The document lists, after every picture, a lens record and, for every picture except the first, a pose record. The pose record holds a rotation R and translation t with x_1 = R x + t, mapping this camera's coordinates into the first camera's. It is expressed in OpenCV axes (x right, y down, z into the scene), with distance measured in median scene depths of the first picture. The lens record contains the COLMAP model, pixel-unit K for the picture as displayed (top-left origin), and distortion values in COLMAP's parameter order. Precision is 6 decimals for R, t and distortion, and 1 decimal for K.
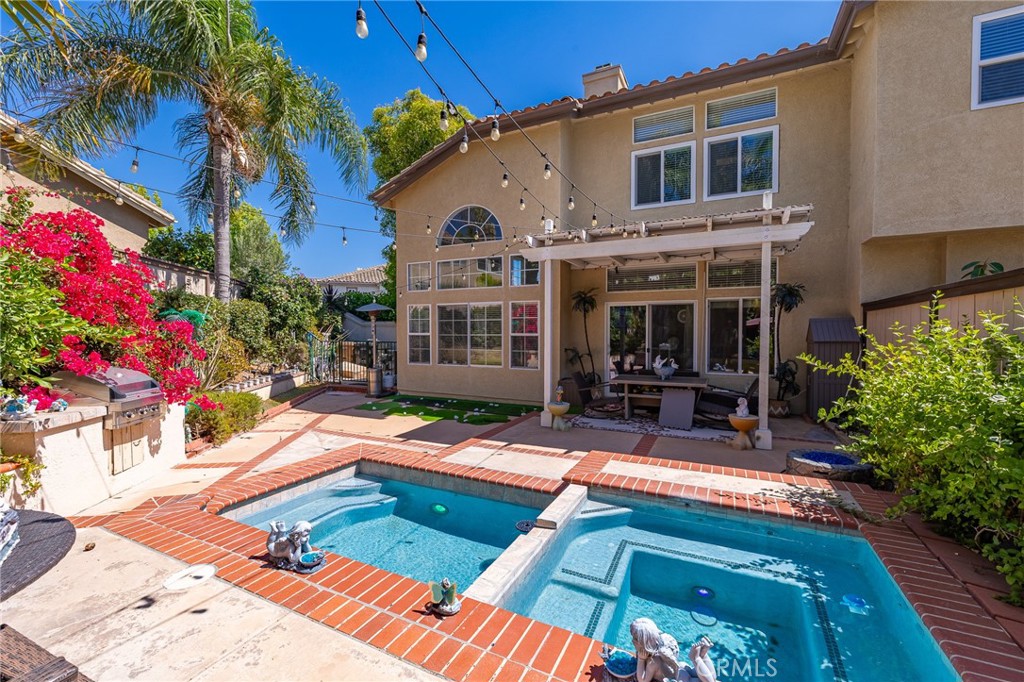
lens RADIAL K [[427.1, 0, 512.0], [0, 427.1, 341.0], [0, 0, 1]] dist [-0.020032, 0.000084]
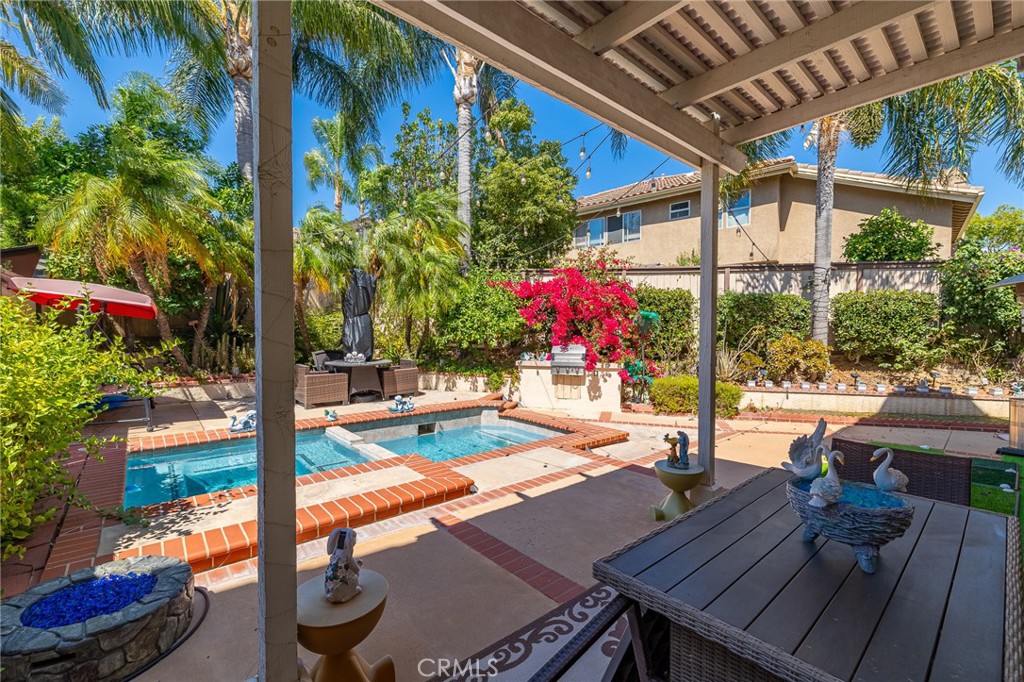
lens RADIAL K [[432.4, 0, 509.5], [0, 432.4, 340.2], [0, 0, 1]] dist [0.000003, 0.000179]
pose [[-0.393169, 0.016362, -0.919321, 0.891452], [-0.029907, 0.999085, 0.030572, -0.007423], [0.918980, 0.039514, -0.392320, 1.420438]]
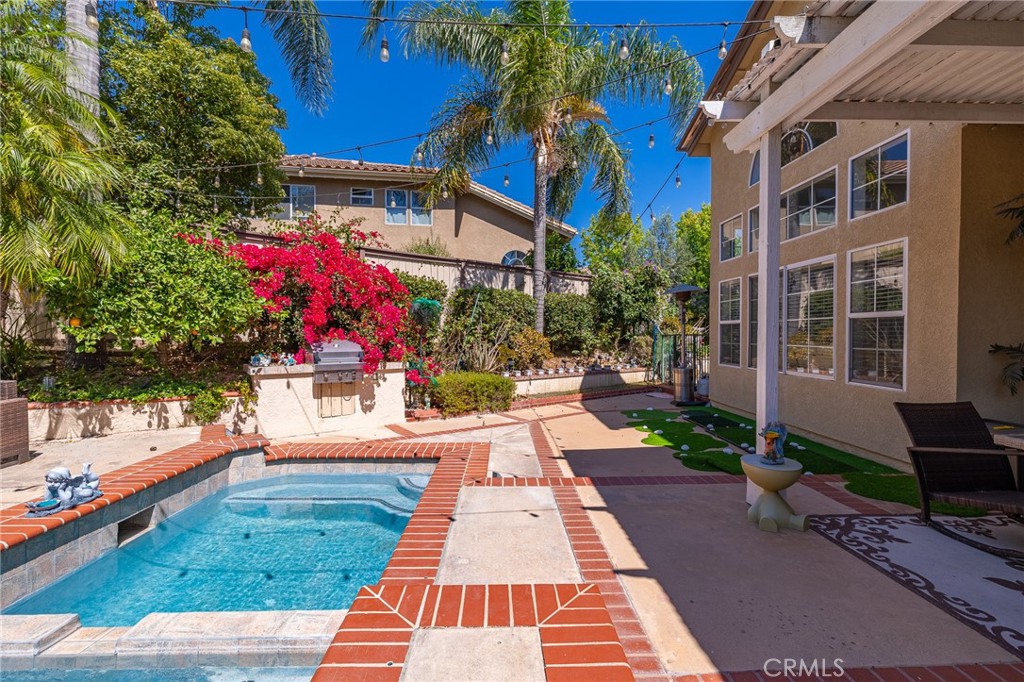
lens RADIAL K [[432.4, 0, 509.5], [0, 432.4, 340.2], [0, 0, 1]] dist [0.000003, 0.000179]
pose [[0.467365, 0.013672, -0.883959, 0.518289], [-0.024516, 0.999696, 0.002500, 0.043250], [0.883725, 0.020503, 0.467558, 0.792061]]
